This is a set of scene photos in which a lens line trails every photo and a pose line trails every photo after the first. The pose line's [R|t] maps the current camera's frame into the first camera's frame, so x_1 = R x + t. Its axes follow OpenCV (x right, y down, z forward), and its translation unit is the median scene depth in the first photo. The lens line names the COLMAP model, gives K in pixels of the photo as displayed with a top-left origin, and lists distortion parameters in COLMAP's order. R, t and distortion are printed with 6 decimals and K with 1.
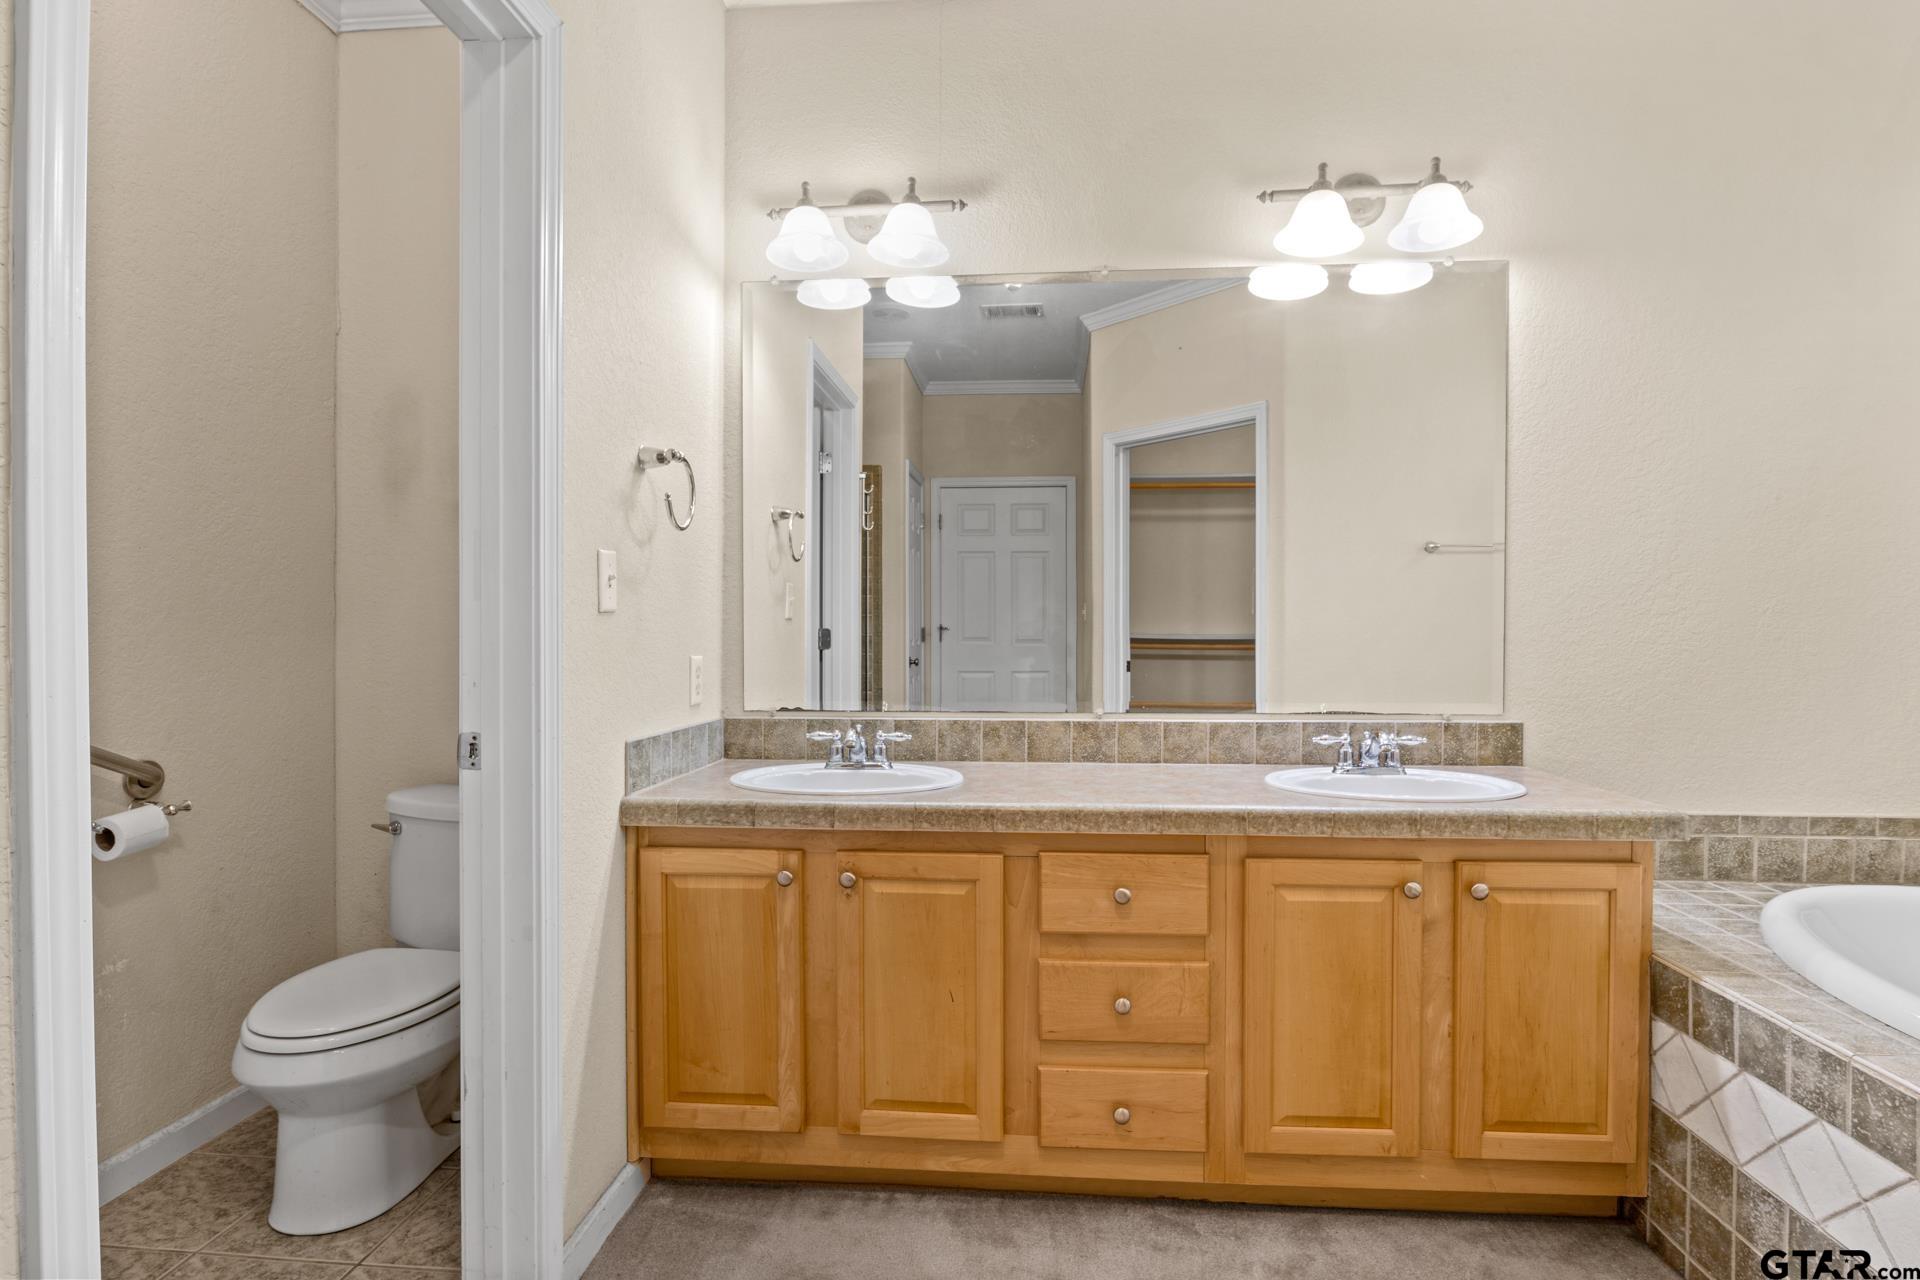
lens RADIAL K [[966.1, 0, 967.1], [0, 966.1, 636.6], [0, 0, 1]] dist [-0.013119, -0.002686]
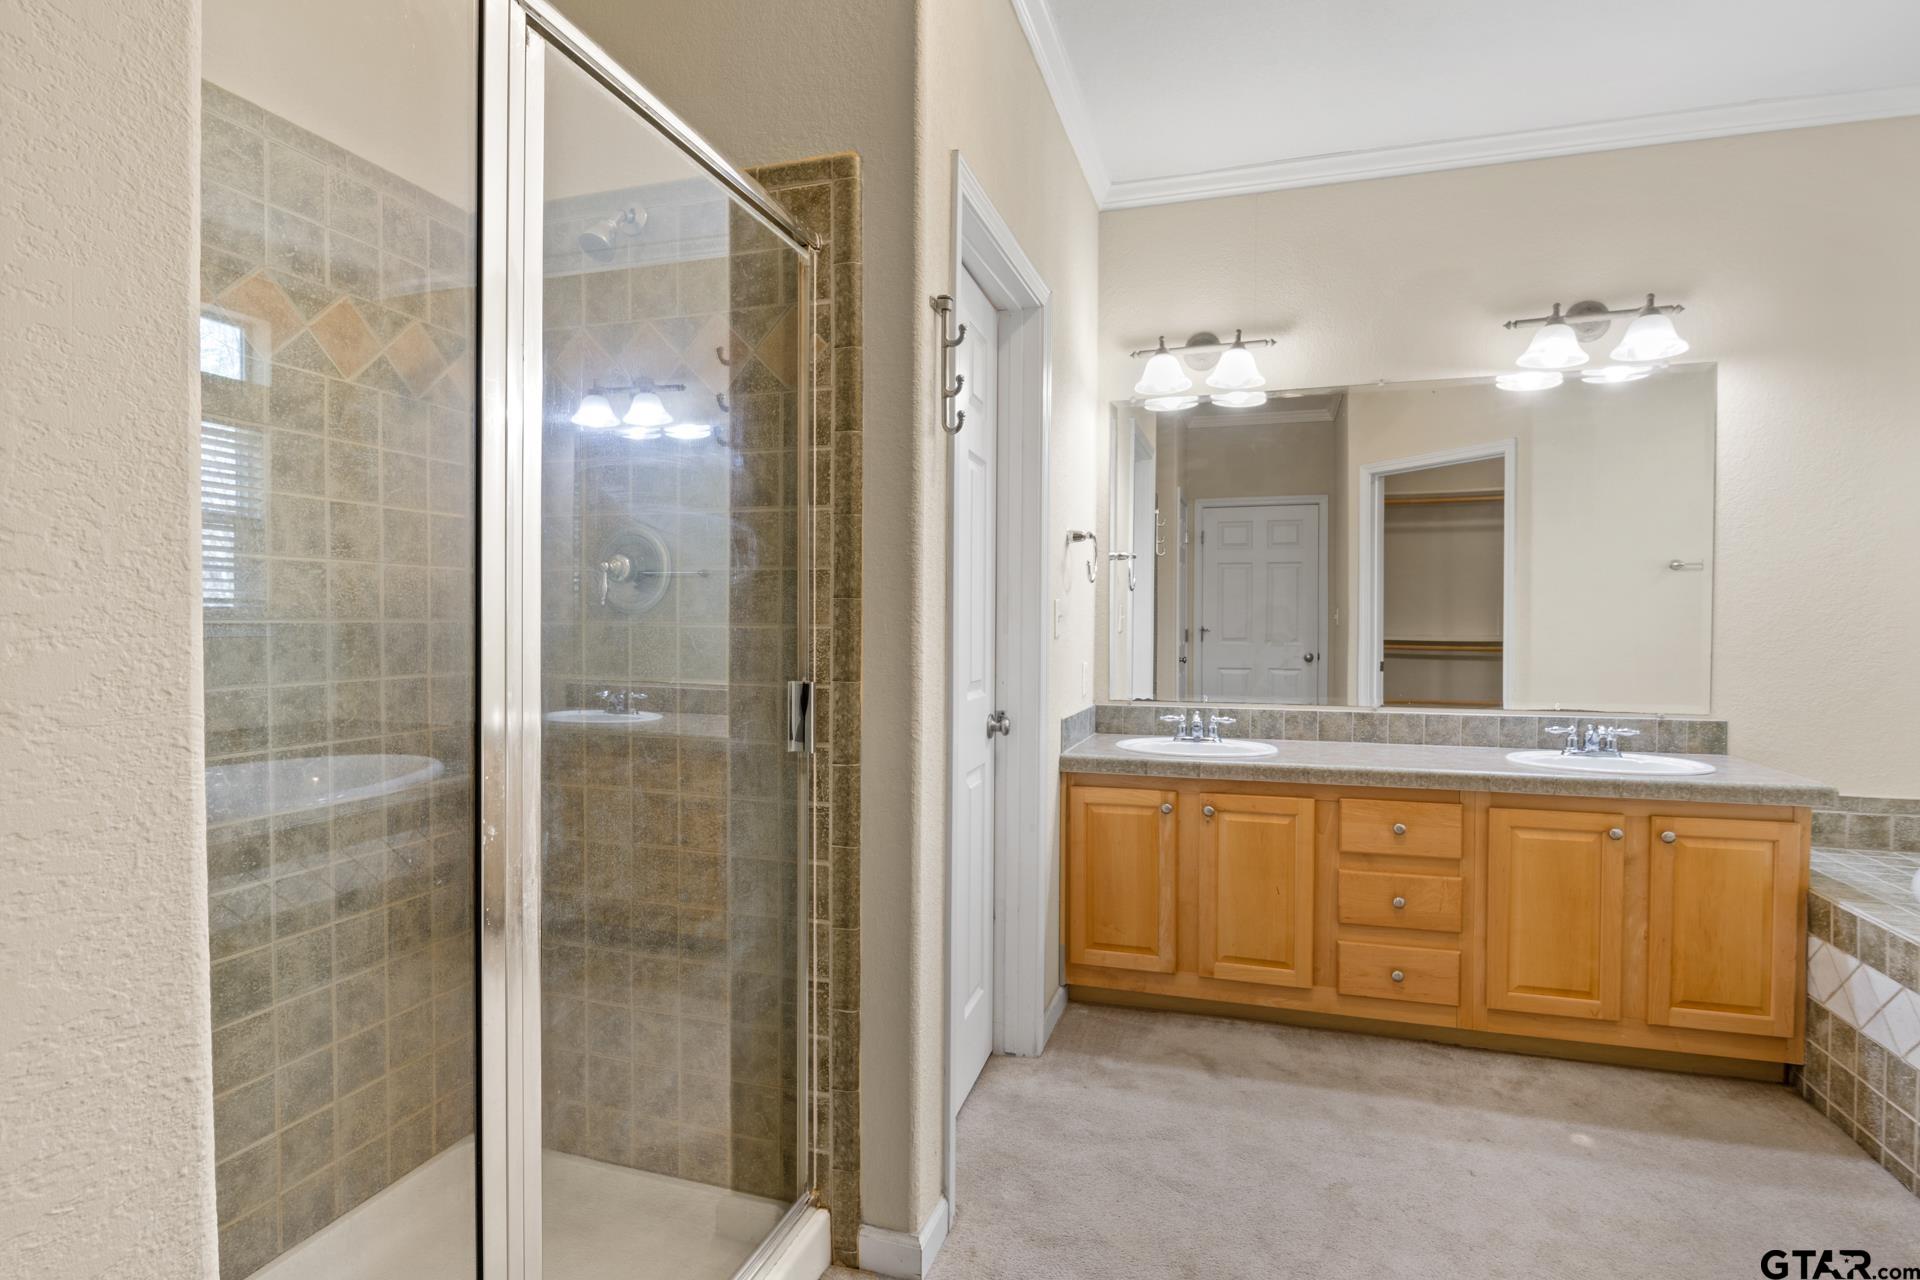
lens RADIAL K [[966.1, 0, 956.1], [0, 966.1, 635.8], [0, 0, 1]] dist [-0.013119, -0.002686]
pose [[0.973525, 0.004803, -0.228532, -0.166821], [-0.002372, 0.999938, 0.010910, -0.045286], [0.228570, -0.010079, 0.973475, -0.600051]]
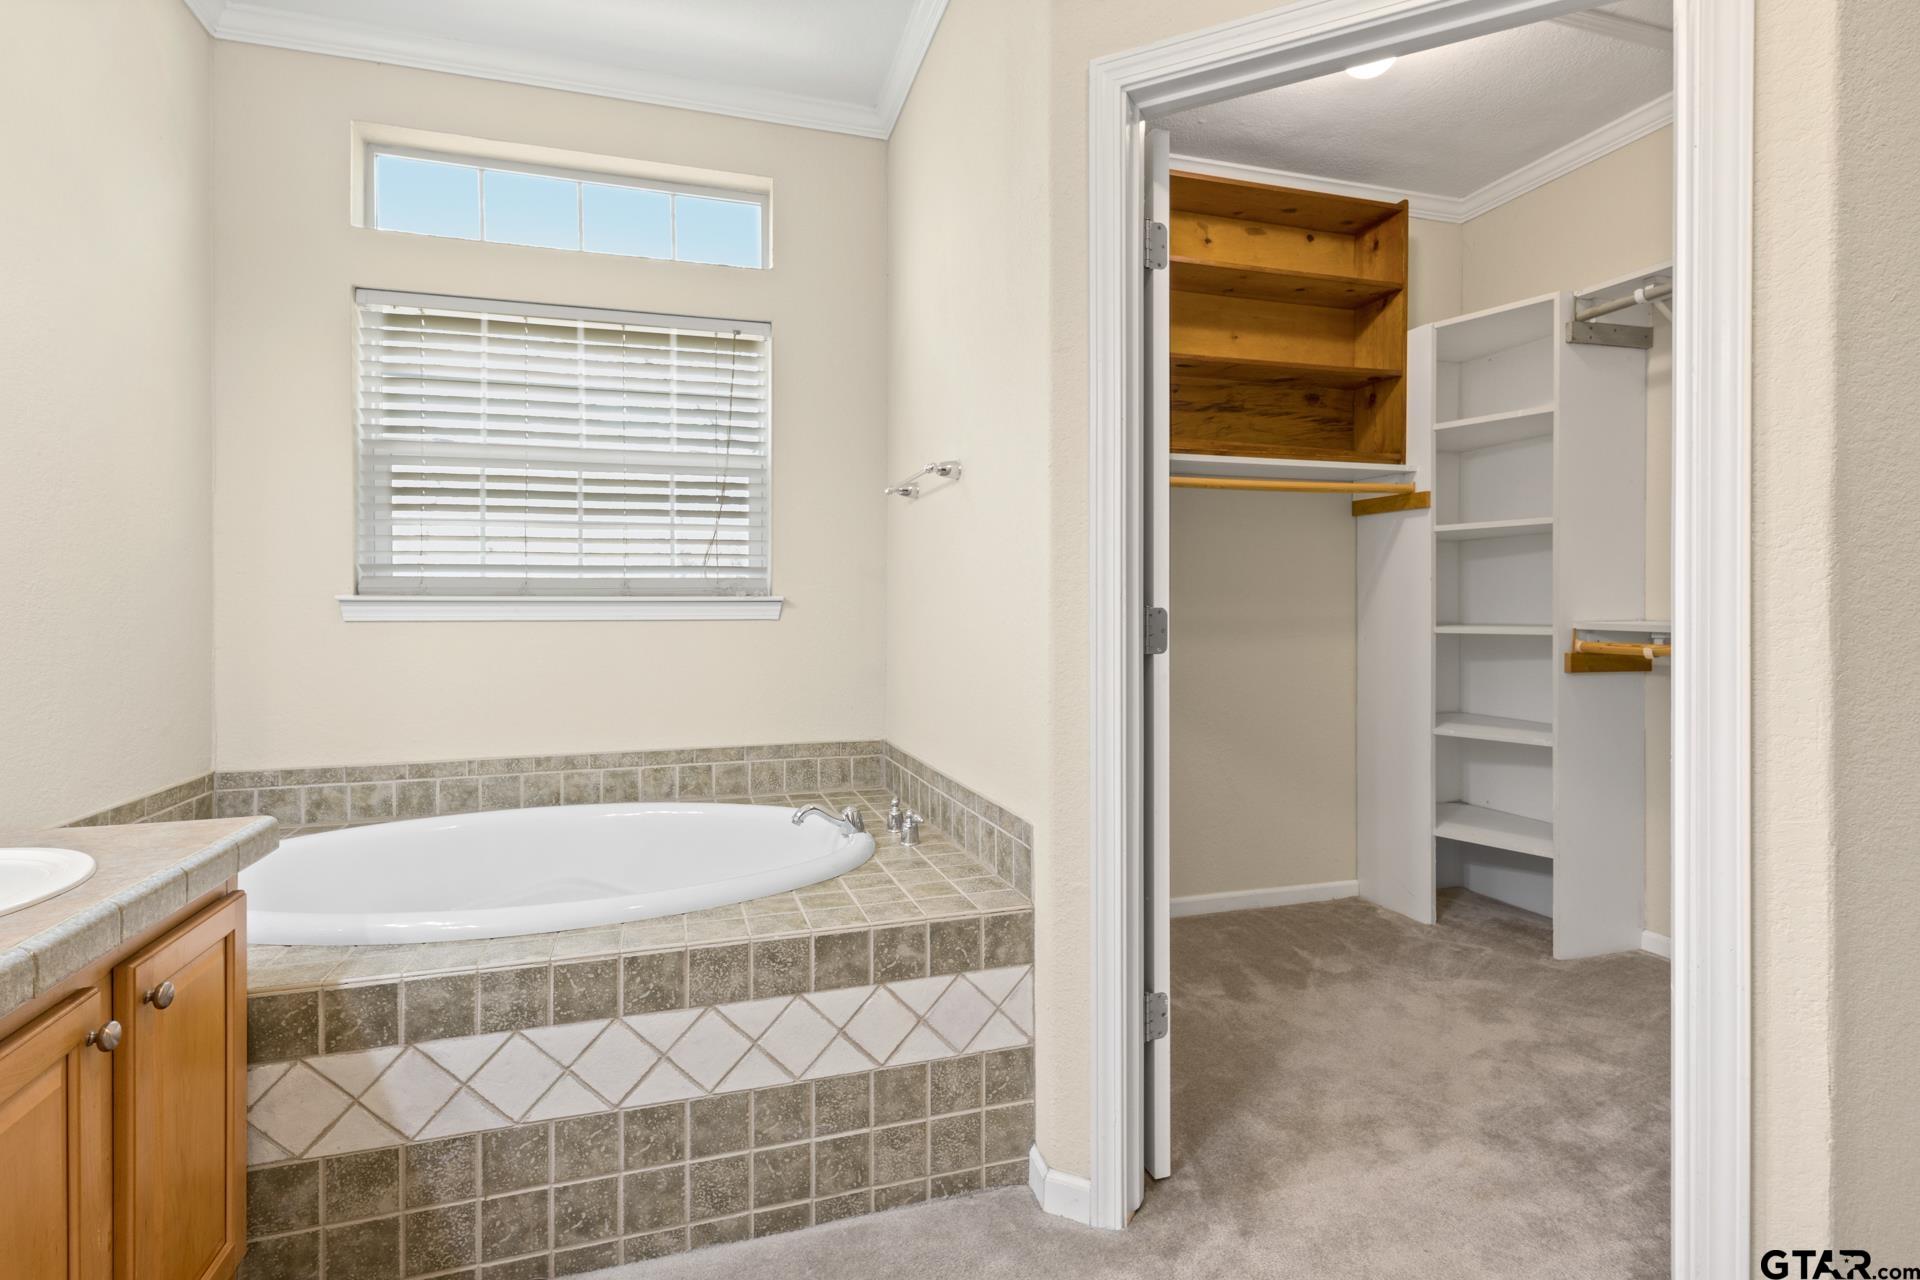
lens RADIAL K [[966.1, 0, 989.1], [0, 966.1, 608.0], [0, 0, 1]] dist [-0.013119, -0.002686]
pose [[-0.401861, 0.003356, 0.915694, -0.302026], [0.010705, 0.999942, 0.001033, -0.000356], [-0.915638, 0.010217, -0.401874, 0.707680]]
